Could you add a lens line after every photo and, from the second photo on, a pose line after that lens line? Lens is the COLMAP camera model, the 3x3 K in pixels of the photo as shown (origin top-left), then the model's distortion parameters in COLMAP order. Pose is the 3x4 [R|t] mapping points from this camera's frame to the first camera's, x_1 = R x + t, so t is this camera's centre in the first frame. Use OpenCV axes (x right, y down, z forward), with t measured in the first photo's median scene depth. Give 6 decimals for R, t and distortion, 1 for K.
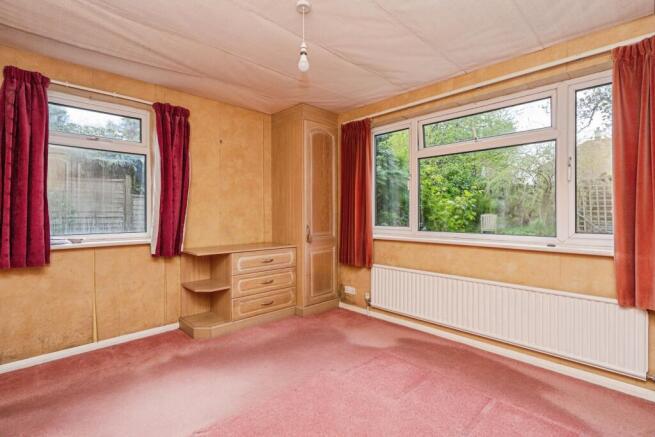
lens RADIAL K [[330.8, 0, 327.5], [0, 330.8, 218.5], [0, 0, 1]] dist [0.000544, 0.000188]
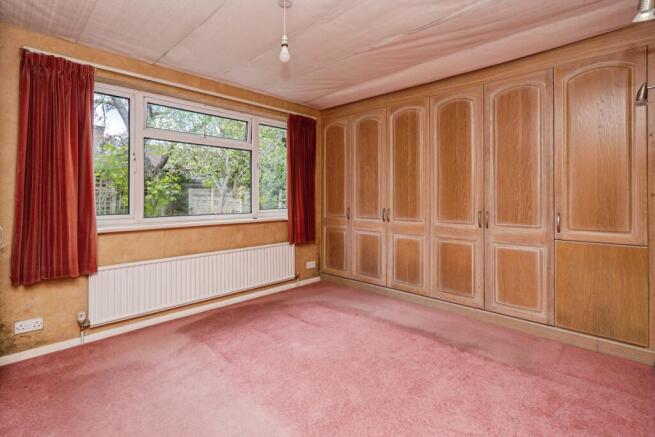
lens RADIAL K [[311.0, 0, 327.8], [0, 311.0, 195.2], [0, 0, 1]] dist [-0.001020, -0.000193]
pose [[-0.059465, 0.000484, 0.998230, -0.599037], [0.014083, 0.999901, 0.000354, -0.016744], [-0.998131, 0.014080, -0.059466, 0.544742]]
